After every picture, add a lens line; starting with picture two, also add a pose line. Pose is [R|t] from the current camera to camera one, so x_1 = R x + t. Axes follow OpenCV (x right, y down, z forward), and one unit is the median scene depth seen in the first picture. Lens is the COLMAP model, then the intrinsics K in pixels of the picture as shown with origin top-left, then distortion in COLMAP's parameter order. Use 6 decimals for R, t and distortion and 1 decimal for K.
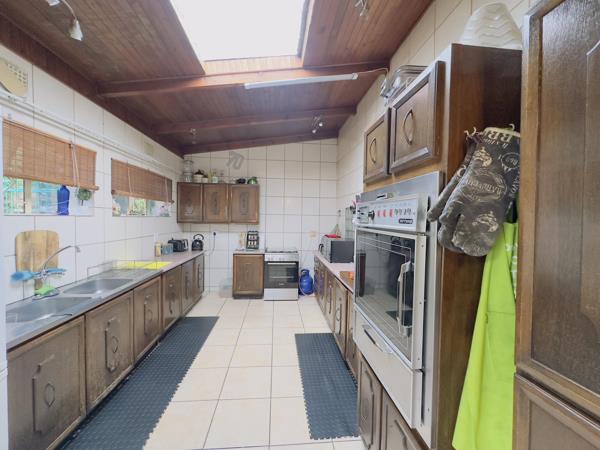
lens RADIAL K [[236.5, 0, 299.4], [0, 236.5, 224.1], [0, 0, 1]] dist [-0.008352, 0.000243]
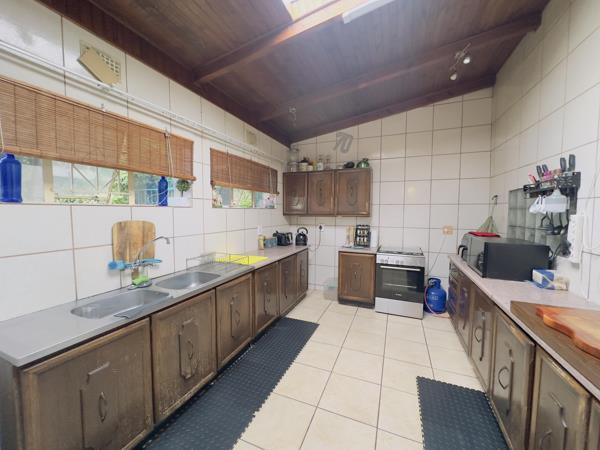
lens RADIAL K [[236.5, 0, 300.2], [0, 236.5, 225.1], [0, 0, 1]] dist [-0.008352, 0.000243]
pose [[0.883904, 0.015150, -0.467423, -0.007695], [-0.001216, 0.999546, 0.030098, 0.009385], [0.467667, -0.026036, 0.883521, 0.292535]]
